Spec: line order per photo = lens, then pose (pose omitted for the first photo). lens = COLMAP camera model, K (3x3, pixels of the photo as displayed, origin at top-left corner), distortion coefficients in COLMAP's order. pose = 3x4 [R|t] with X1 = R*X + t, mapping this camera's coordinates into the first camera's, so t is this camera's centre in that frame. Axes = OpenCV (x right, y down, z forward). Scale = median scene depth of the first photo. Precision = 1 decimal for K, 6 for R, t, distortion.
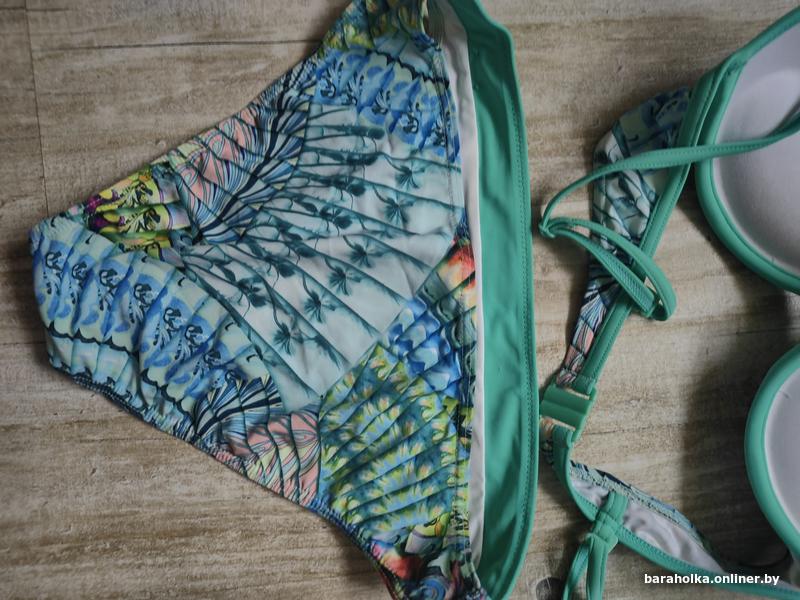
lens RADIAL K [[605.7, 0, 400.0], [0, 605.7, 300.0], [0, 0, 1]] dist [0.023436, -0.004331]
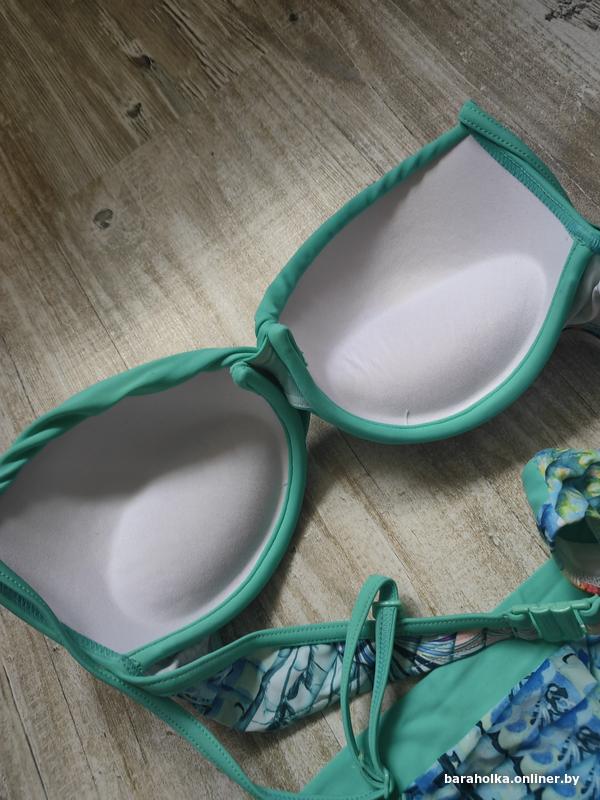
lens RADIAL K [[605.7, 0, 300.0], [0, 605.7, 400.0], [0, 0, 1]] dist [0.023436, -0.004331]
pose [[-0.452386, -0.833489, 0.317242, 0.404151], [0.872656, -0.487061, -0.035250, 0.051939], [0.183897, 0.260896, 0.947689, 0.072978]]
